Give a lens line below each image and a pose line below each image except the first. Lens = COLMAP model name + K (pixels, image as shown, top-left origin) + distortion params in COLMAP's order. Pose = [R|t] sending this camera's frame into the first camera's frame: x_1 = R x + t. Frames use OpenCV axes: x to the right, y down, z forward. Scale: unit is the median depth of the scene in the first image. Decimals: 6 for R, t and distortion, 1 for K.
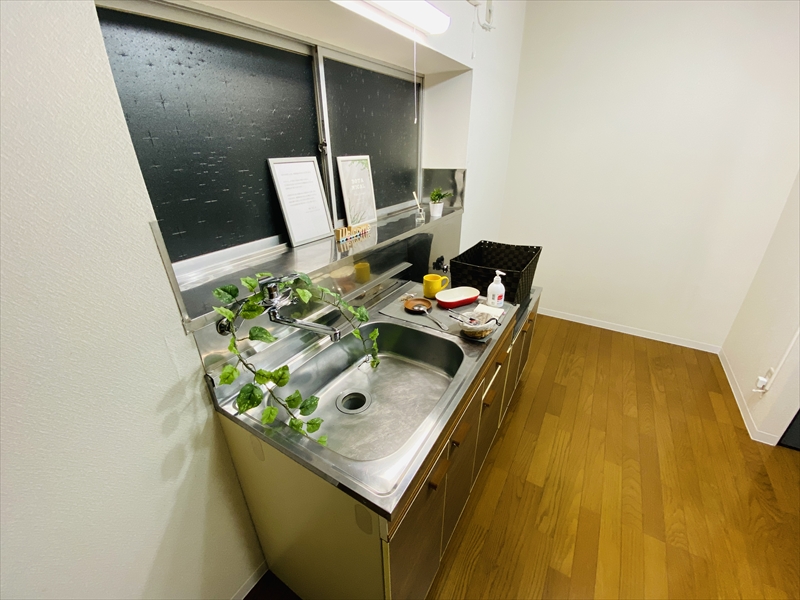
lens RADIAL K [[334.0, 0, 400.0], [0, 334.0, 300.0], [0, 0, 1]] dist [0.012442, -0.000022]
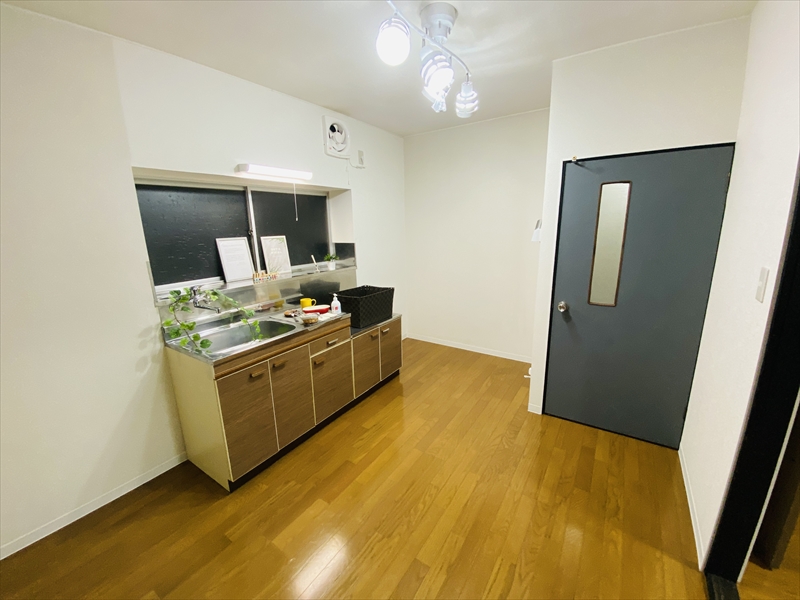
lens RADIAL K [[334.0, 0, 400.0], [0, 334.0, 300.0], [0, 0, 1]] dist [0.012442, -0.000022]
pose [[0.998467, -0.008632, -0.054671, 0.711115], [-0.003203, 0.977098, -0.212767, 0.317911], [0.055256, 0.212616, 0.975572, -0.722269]]
